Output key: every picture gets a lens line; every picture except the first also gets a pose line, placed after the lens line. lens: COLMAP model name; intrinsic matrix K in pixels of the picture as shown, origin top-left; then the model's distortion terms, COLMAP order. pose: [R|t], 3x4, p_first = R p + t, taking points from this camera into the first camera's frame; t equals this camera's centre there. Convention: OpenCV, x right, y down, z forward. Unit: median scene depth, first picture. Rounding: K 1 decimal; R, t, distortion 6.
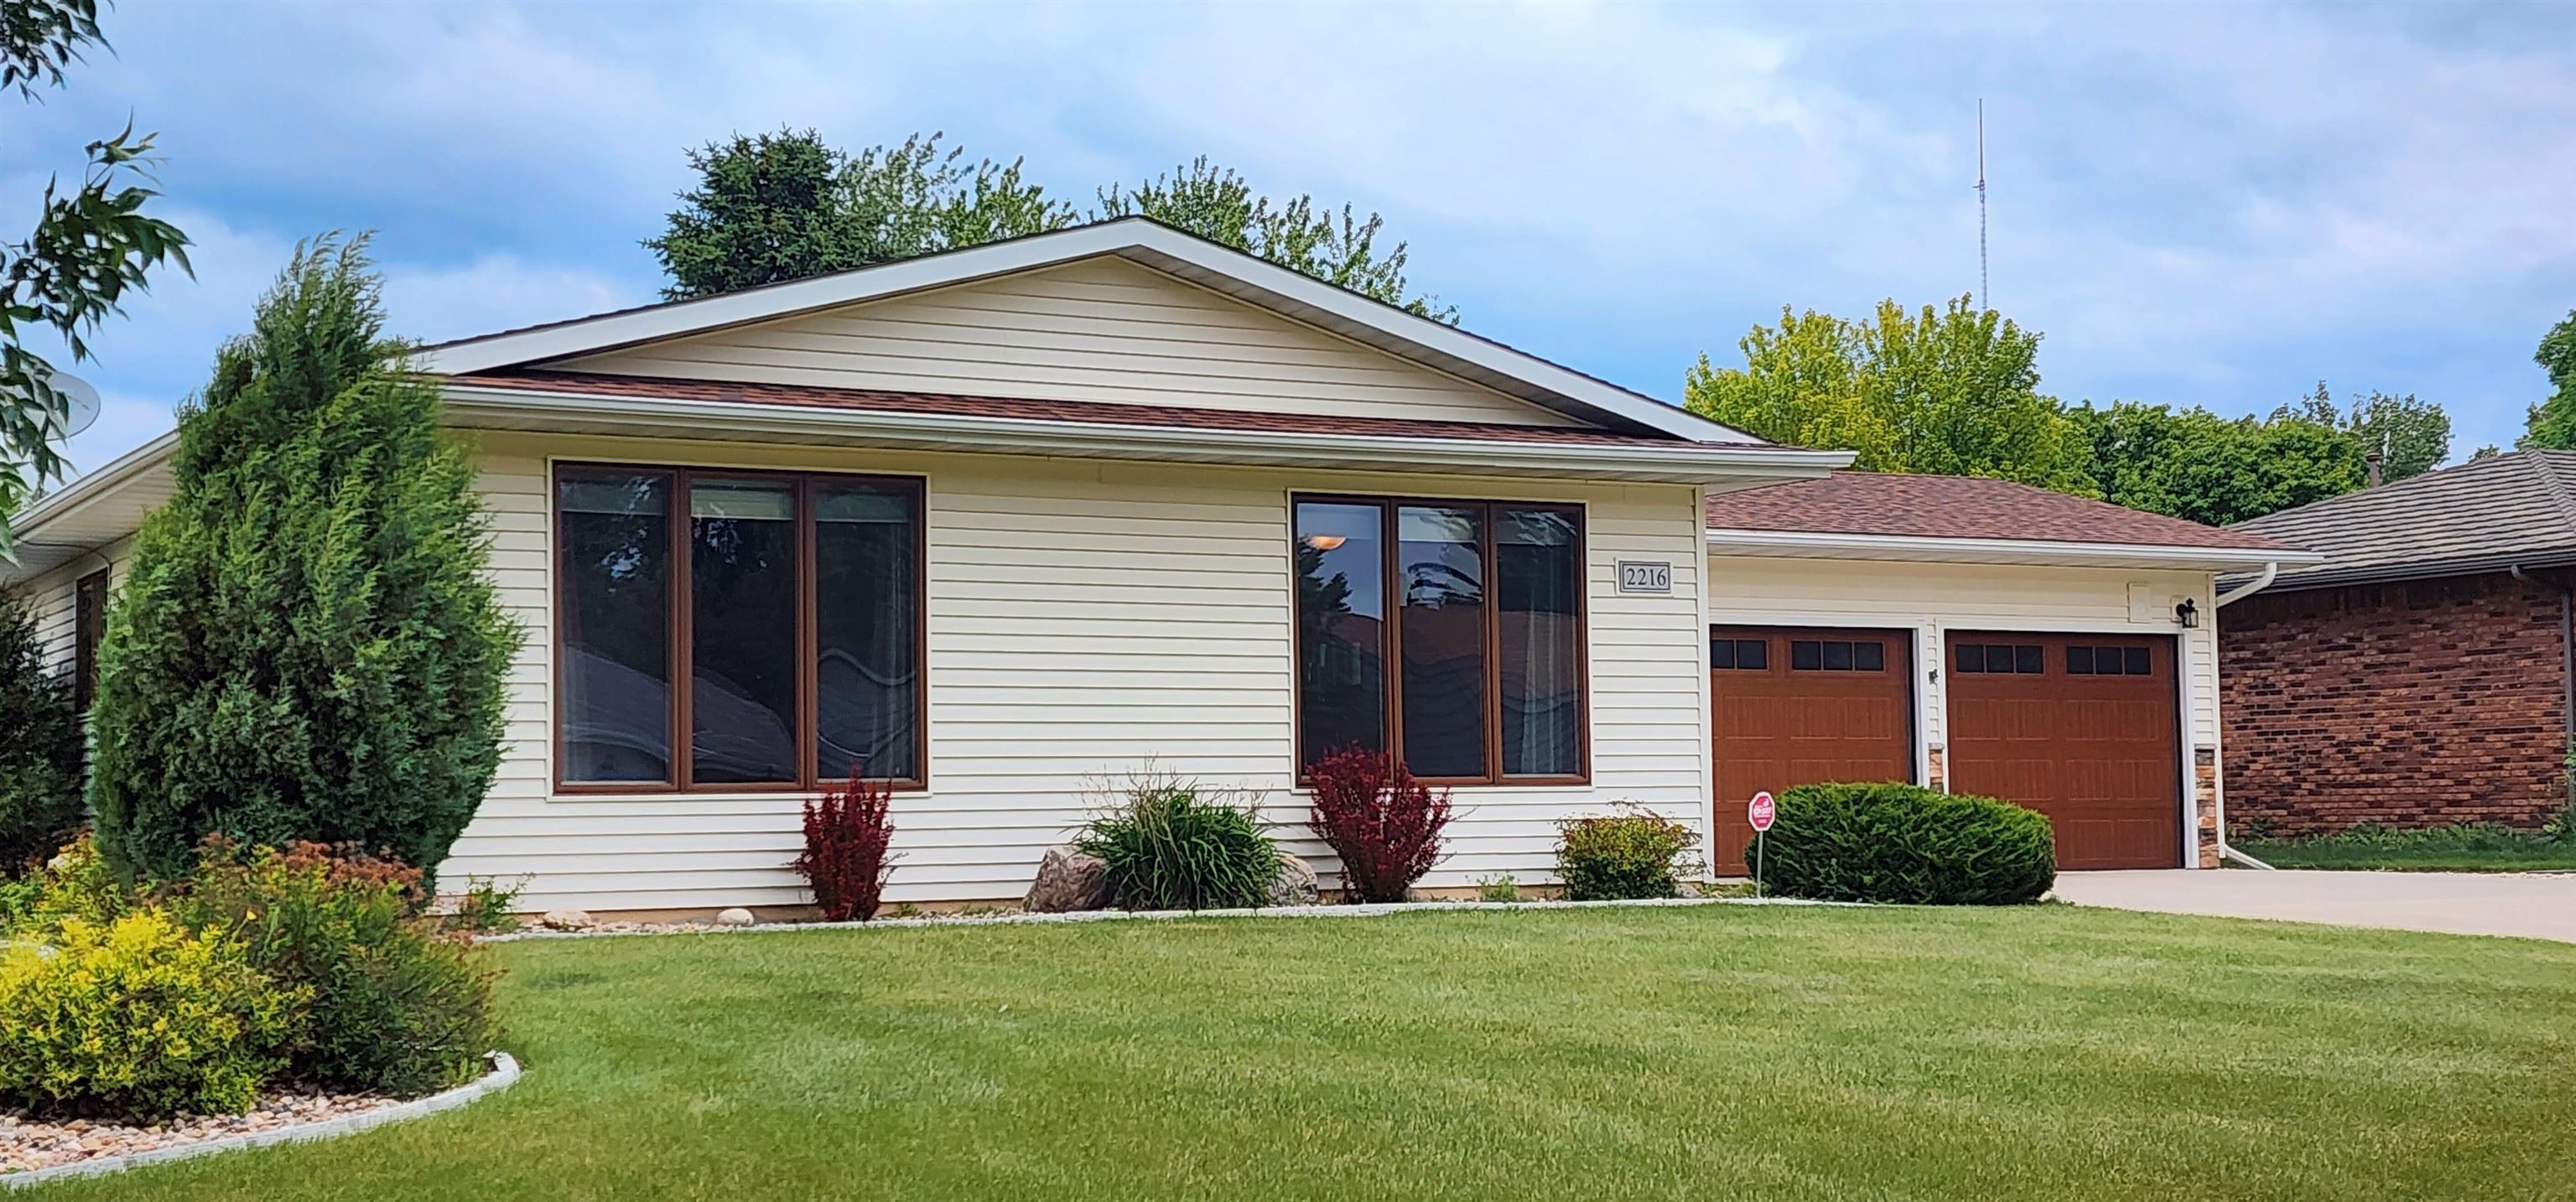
lens RADIAL K [[3291.3, 0, 1288.0], [0, 3291.3, 601.0], [0, 0, 1]] dist [0.232470, -0.652997]
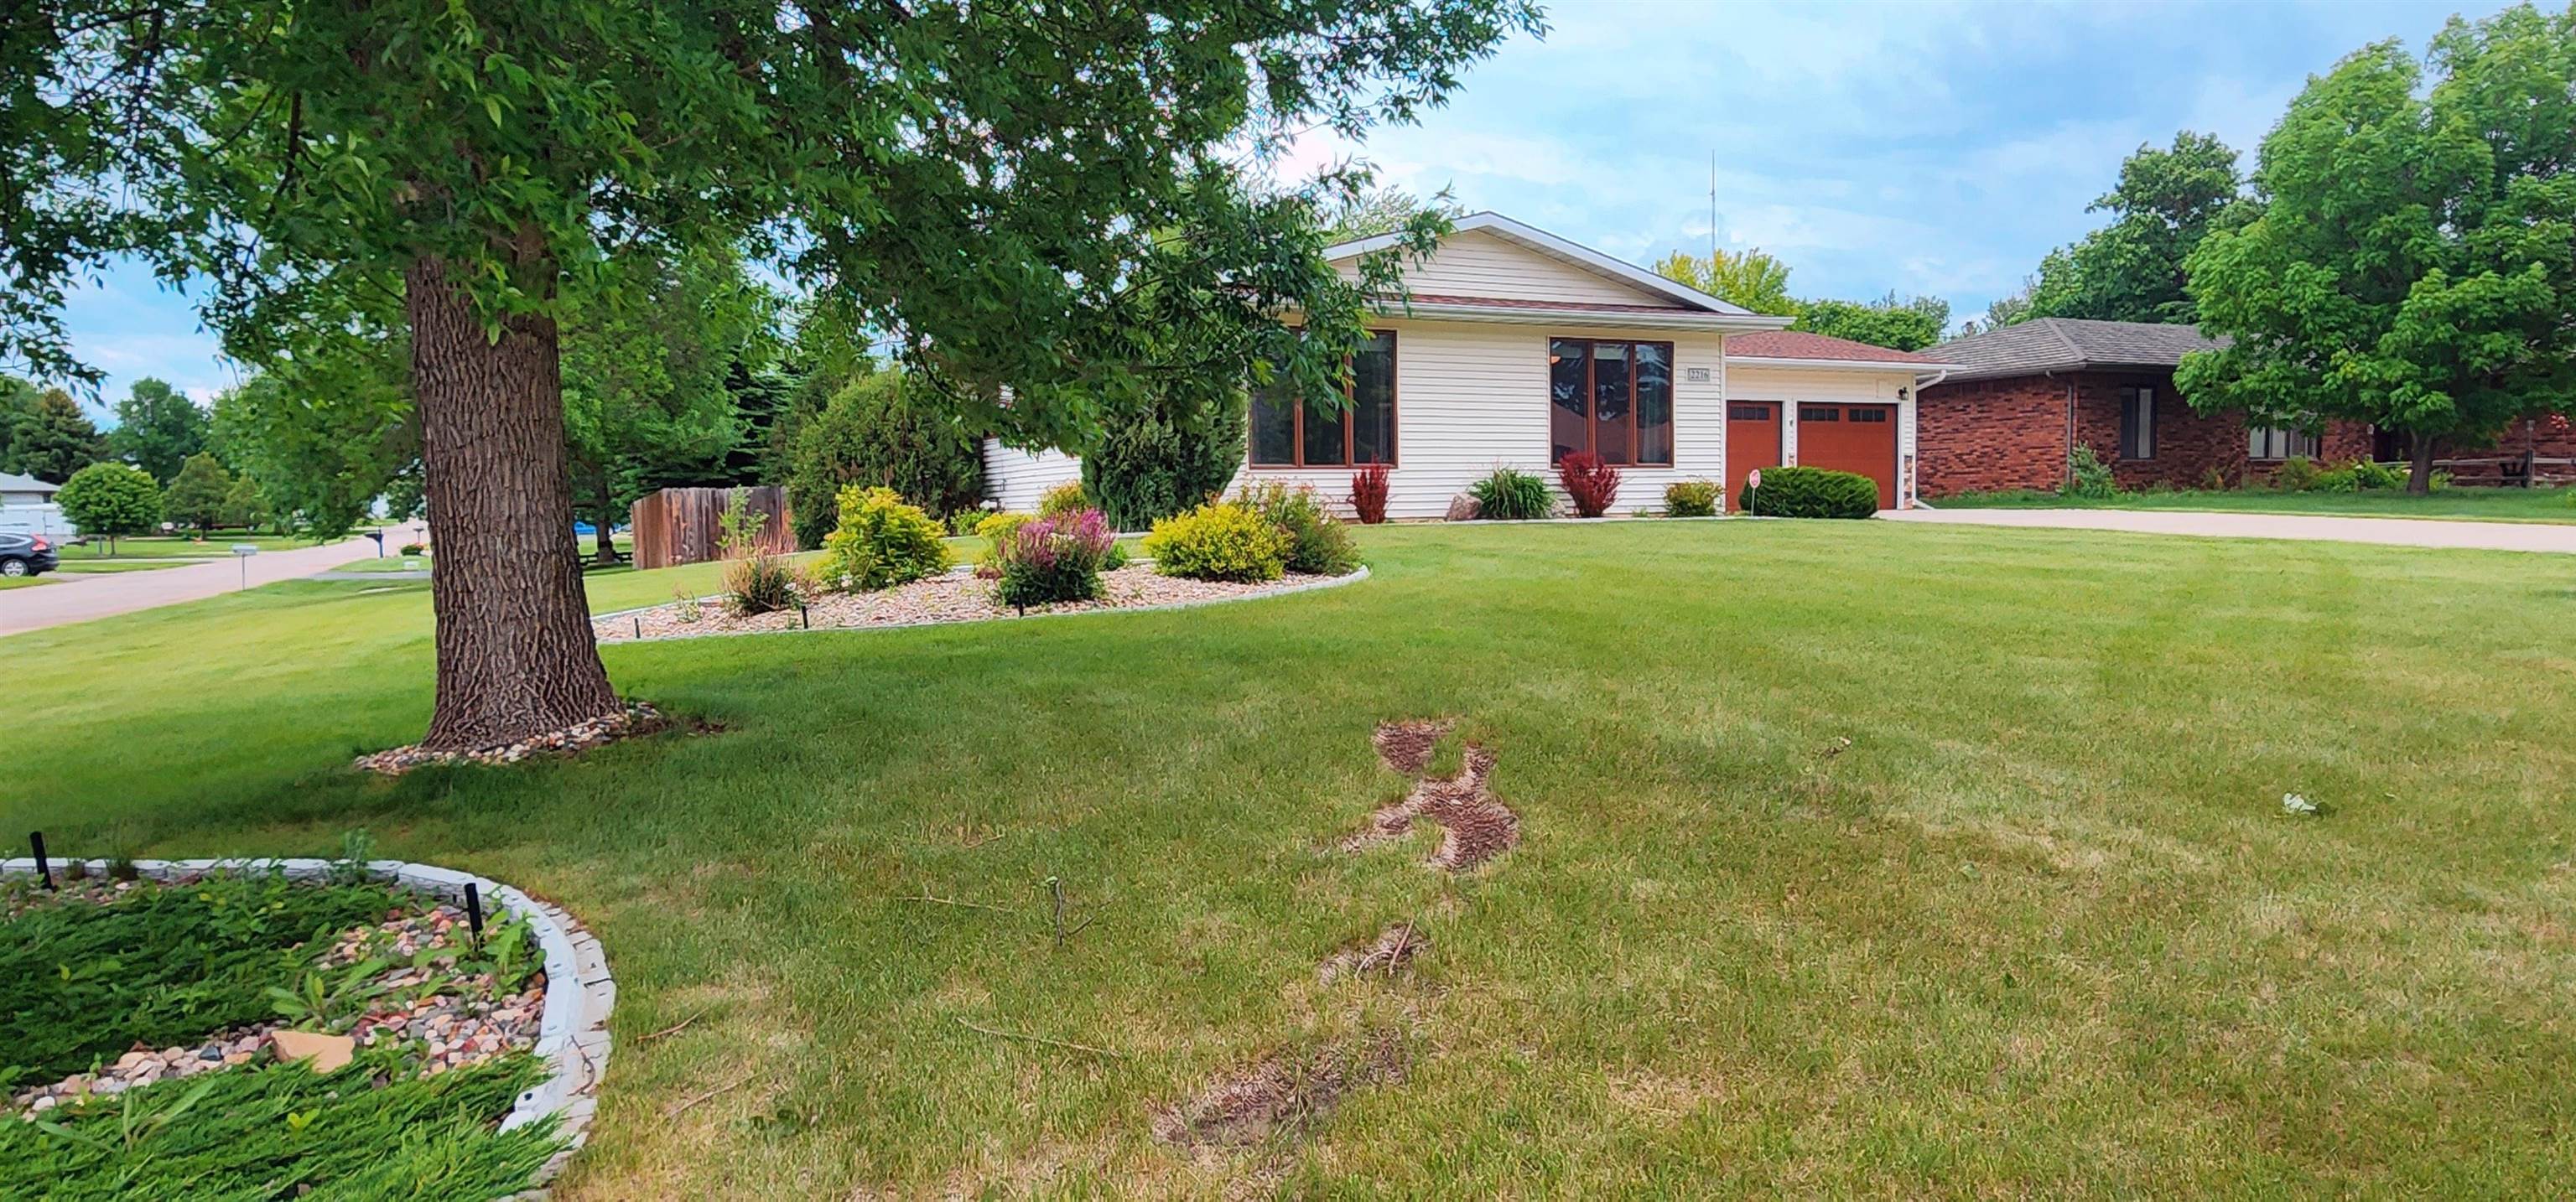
lens RADIAL K [[1574.4, 0, 1306.5], [0, 1574.4, 597.3], [0, 0, 1]] dist [0.002118, 0.000319]
pose [[0.999176, -0.000419, -0.040577, -0.118544], [0.005454, 0.992260, 0.124060, 0.008852], [0.040210, -0.124179, 0.991445, -0.087168]]
